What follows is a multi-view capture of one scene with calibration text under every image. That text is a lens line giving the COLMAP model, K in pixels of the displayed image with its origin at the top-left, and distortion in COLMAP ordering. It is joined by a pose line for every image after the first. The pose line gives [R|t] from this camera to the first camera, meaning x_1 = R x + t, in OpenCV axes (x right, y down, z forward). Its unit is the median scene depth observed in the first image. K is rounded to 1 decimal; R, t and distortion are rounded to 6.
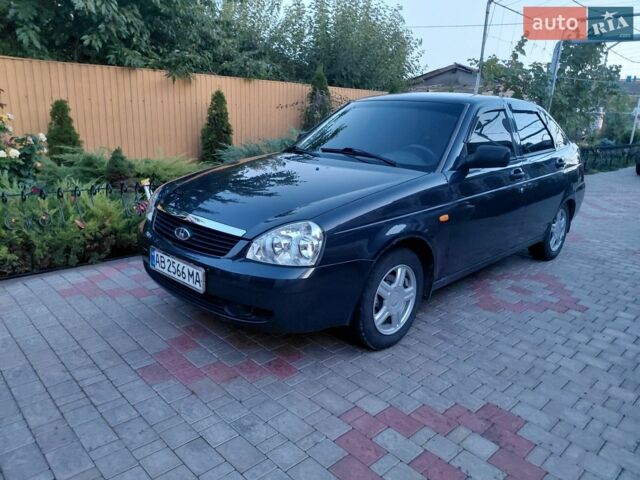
lens RADIAL K [[471.8, 0, 320.0], [0, 471.8, 240.0], [0, 0, 1]] dist [0.003624, 0.000717]
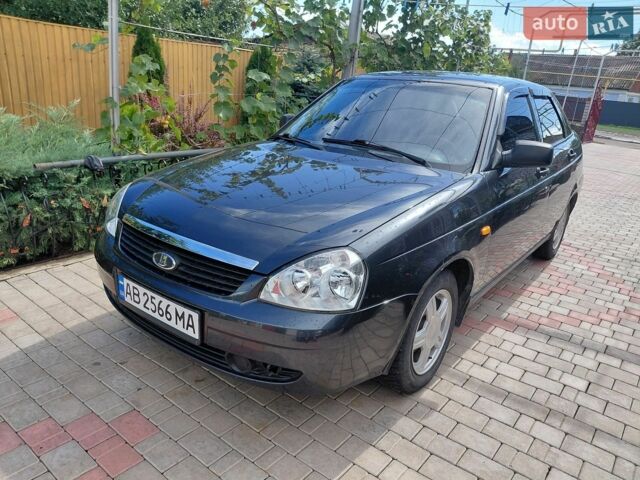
lens RADIAL K [[461.6, 0, 319.9], [0, 461.6, 250.0], [0, 0, 1]] dist [-0.004833, -0.000942]
pose [[0.992310, -0.017776, 0.122492, -0.138113], [0.007337, 0.996341, 0.085149, -0.091676], [-0.123558, -0.083595, 0.988810, 0.251130]]
